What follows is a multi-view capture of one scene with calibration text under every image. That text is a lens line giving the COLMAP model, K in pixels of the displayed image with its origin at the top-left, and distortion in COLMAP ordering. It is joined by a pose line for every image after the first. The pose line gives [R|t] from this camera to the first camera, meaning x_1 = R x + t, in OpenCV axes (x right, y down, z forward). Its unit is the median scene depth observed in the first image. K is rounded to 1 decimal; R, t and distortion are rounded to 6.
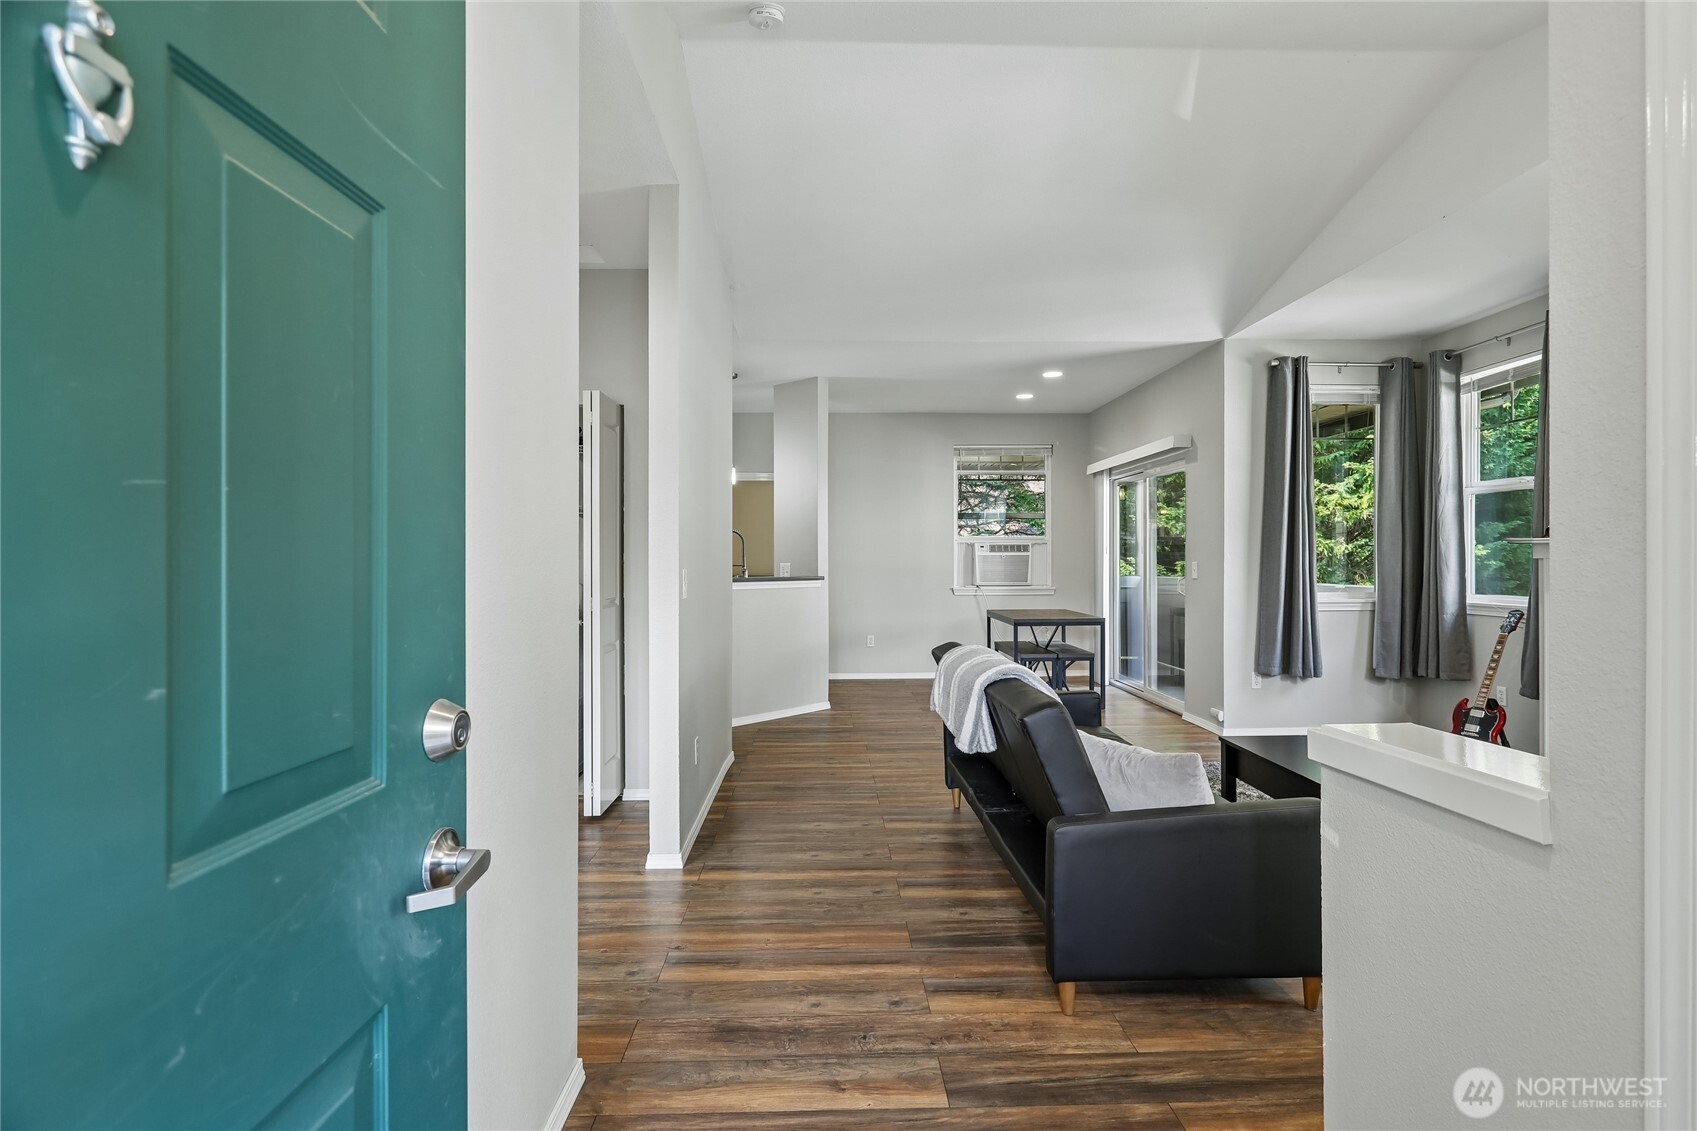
lens RADIAL K [[805.6, 0, 844.5], [0, 805.6, 565.2], [0, 0, 1]] dist [-0.007800, 0.003362]
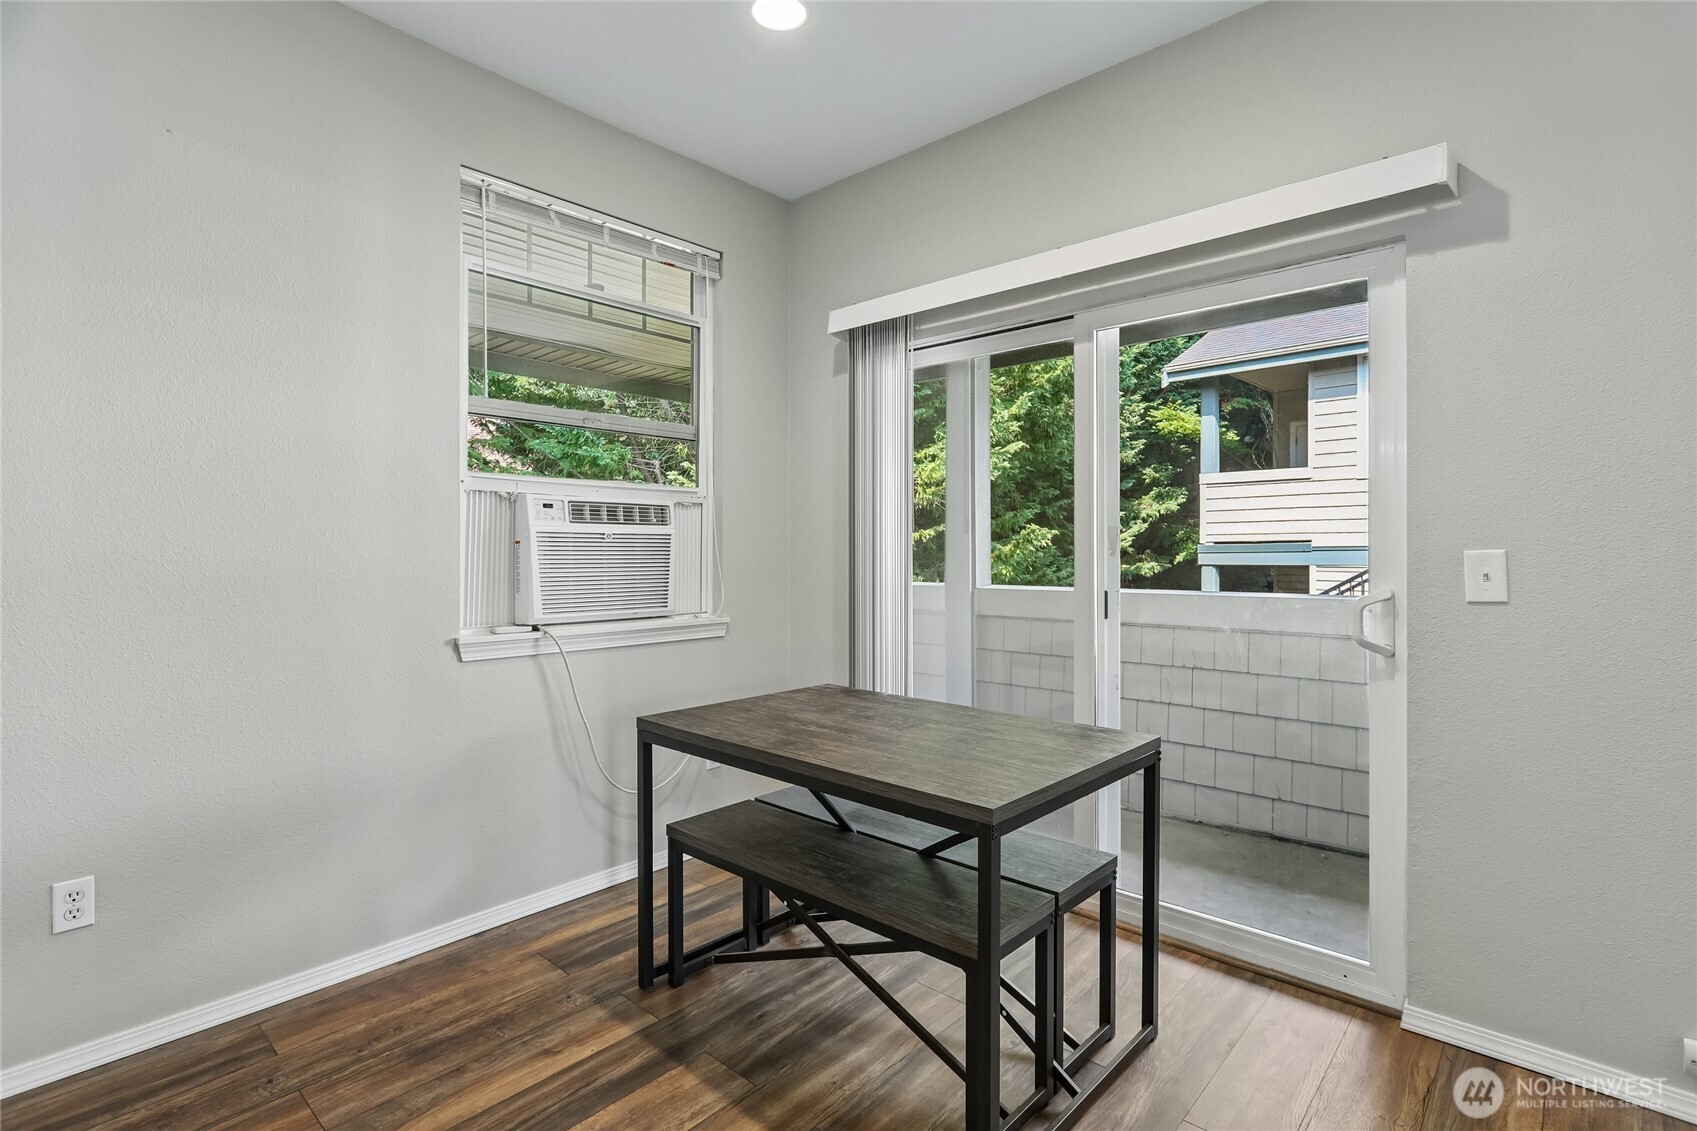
lens RADIAL K [[805.6, 0, 859.7], [0, 805.6, 553.7], [0, 0, 1]] dist [-0.007800, 0.003362]
pose [[0.690089, 0.001097, 0.723723, 0.033128], [0.003917, 0.999979, -0.005251, -0.001977], [-0.723714, 0.006459, 0.690070, 1.030928]]
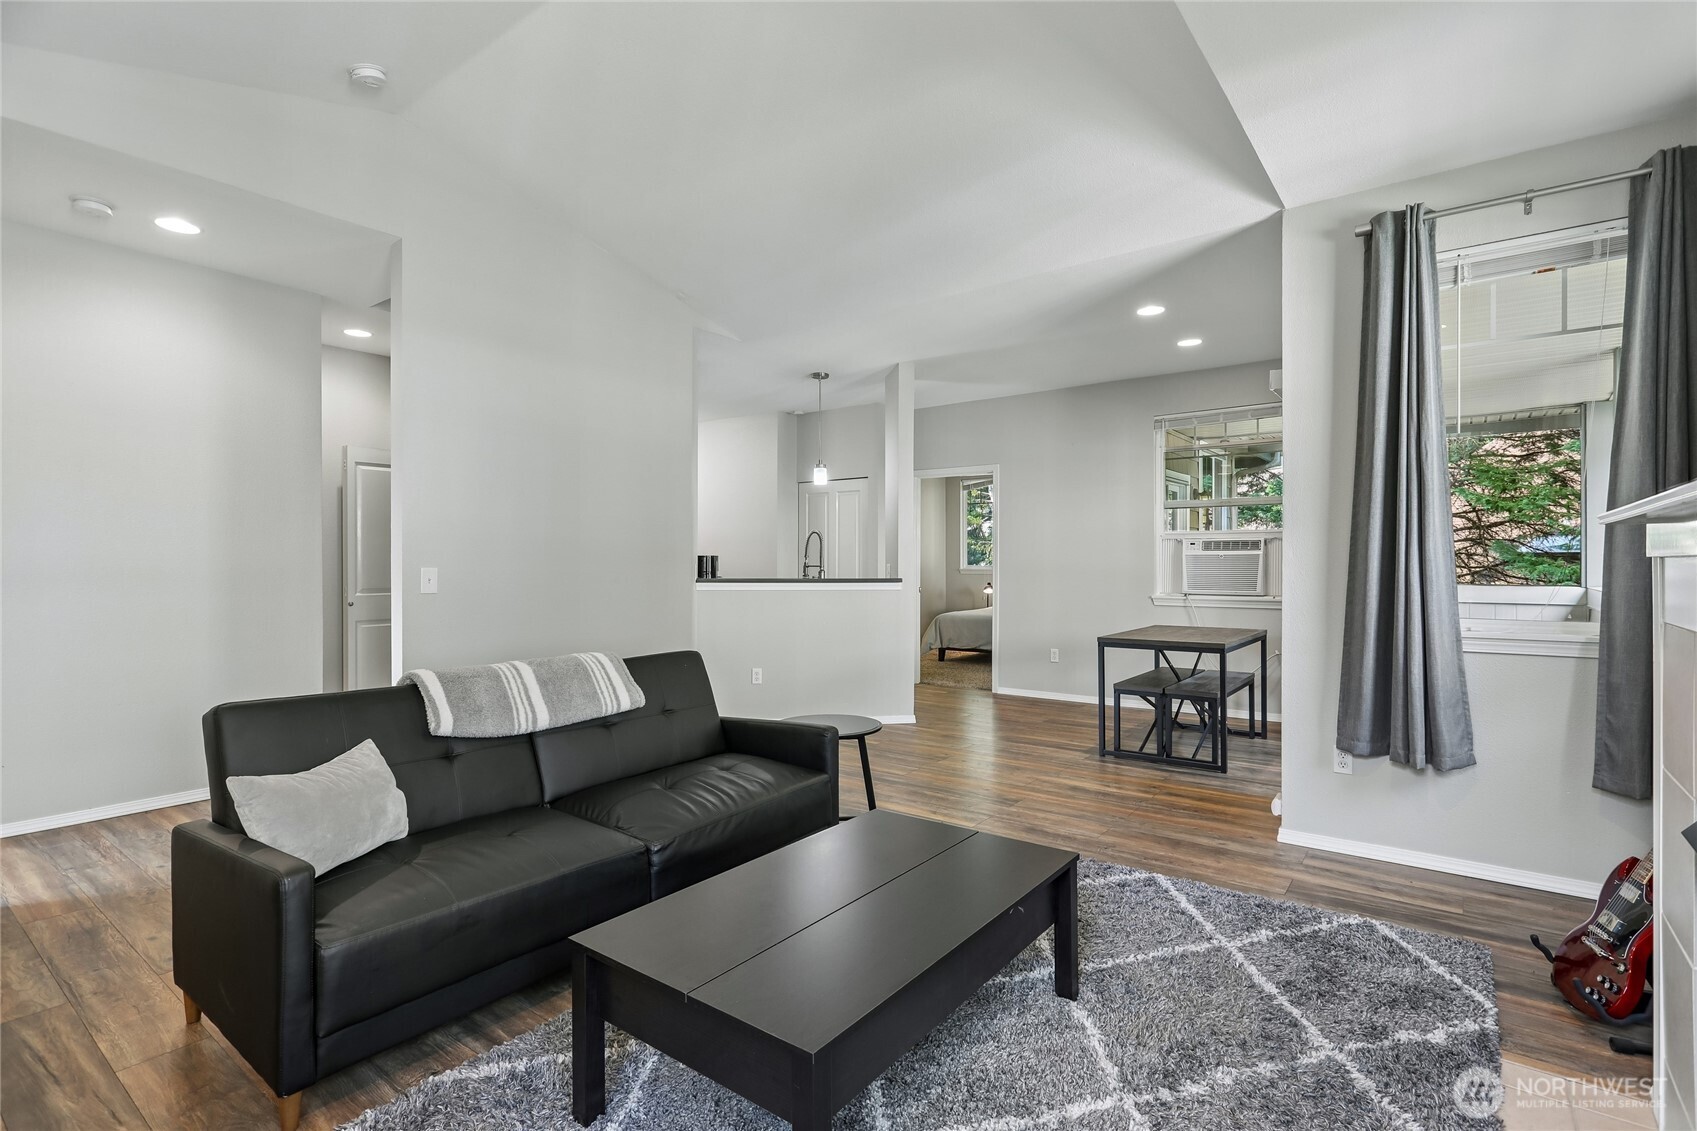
lens RADIAL K [[805.6, 0, 852.7], [0, 805.6, 562.4], [0, 0, 1]] dist [-0.007800, 0.003362]
pose [[0.776491, 0.001847, -0.630126, 0.607903], [-0.005549, 0.999977, -0.003907, -0.000537], [0.630104, 0.006530, 0.776483, 0.298677]]
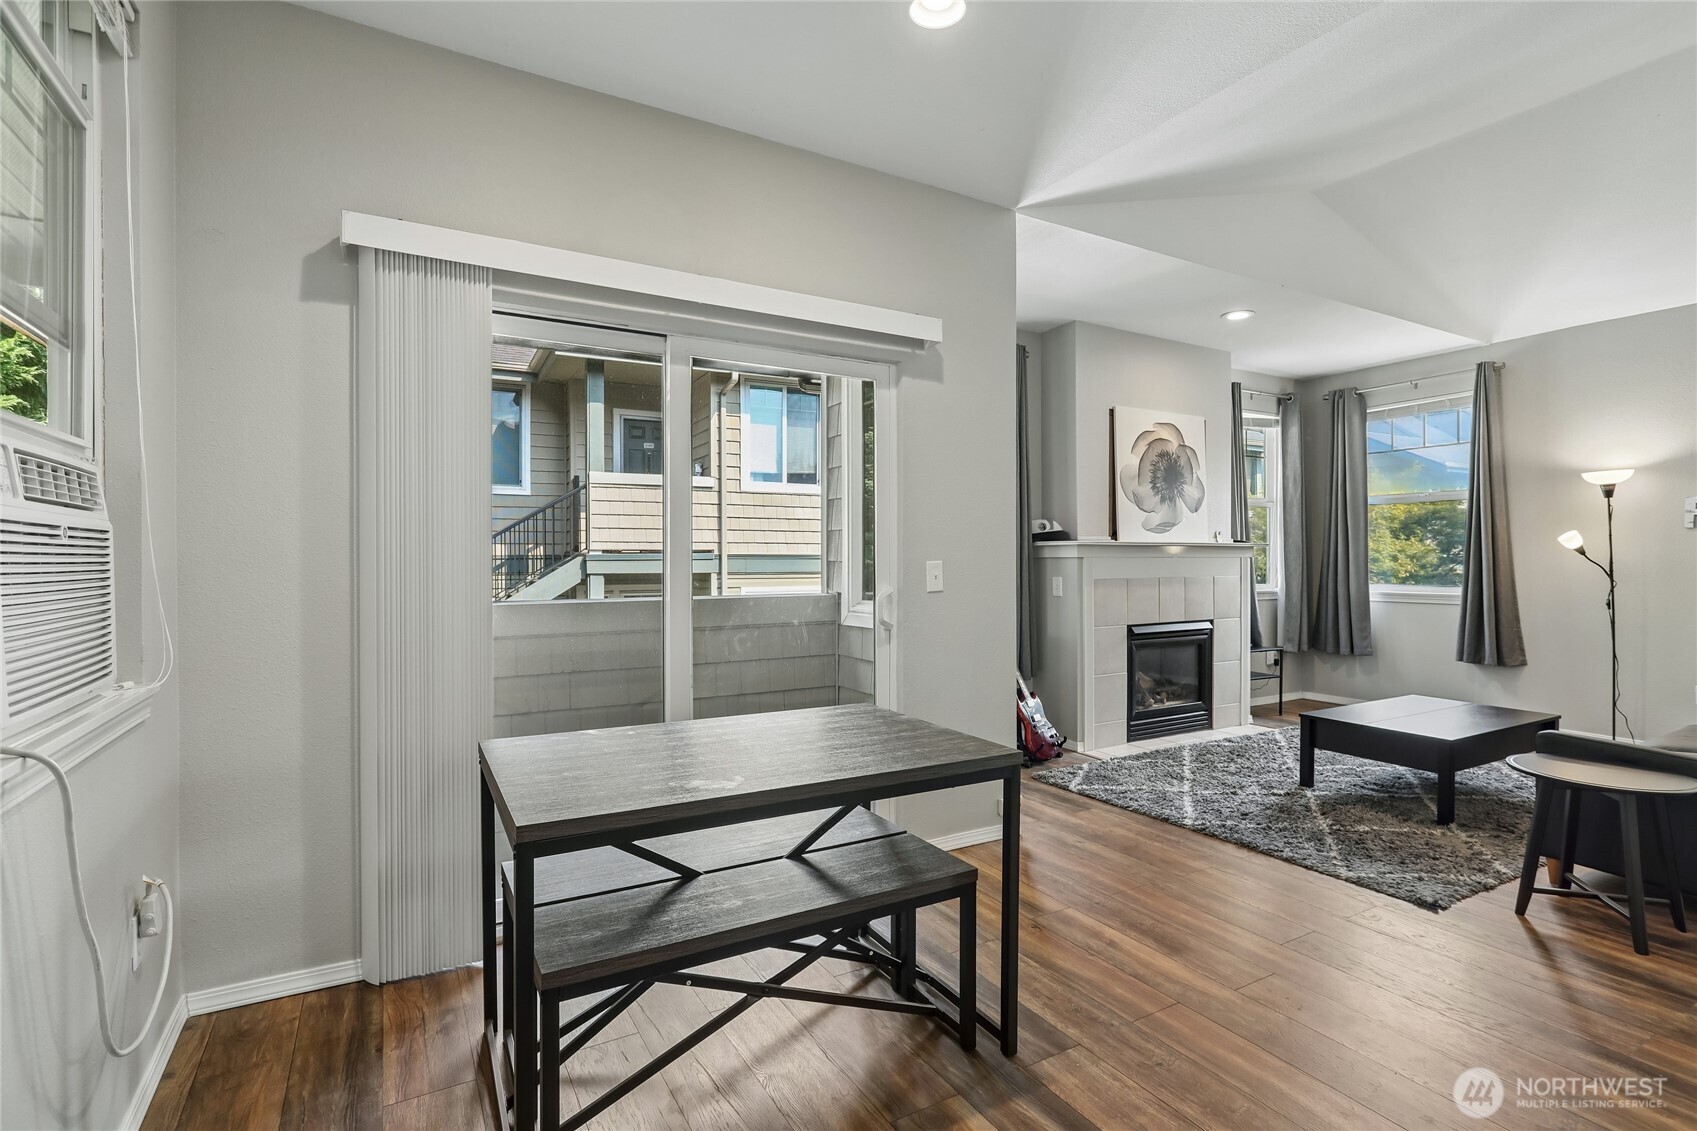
lens RADIAL K [[805.6, 0, 862.3], [0, 805.6, 564.3], [0, 0, 1]] dist [-0.007800, 0.003362]
pose [[-0.479715, 0.000438, 0.877424, -0.028023], [0.010234, 0.999935, 0.005096, -0.005405], [-0.877364, 0.011424, -0.479689, 1.412102]]
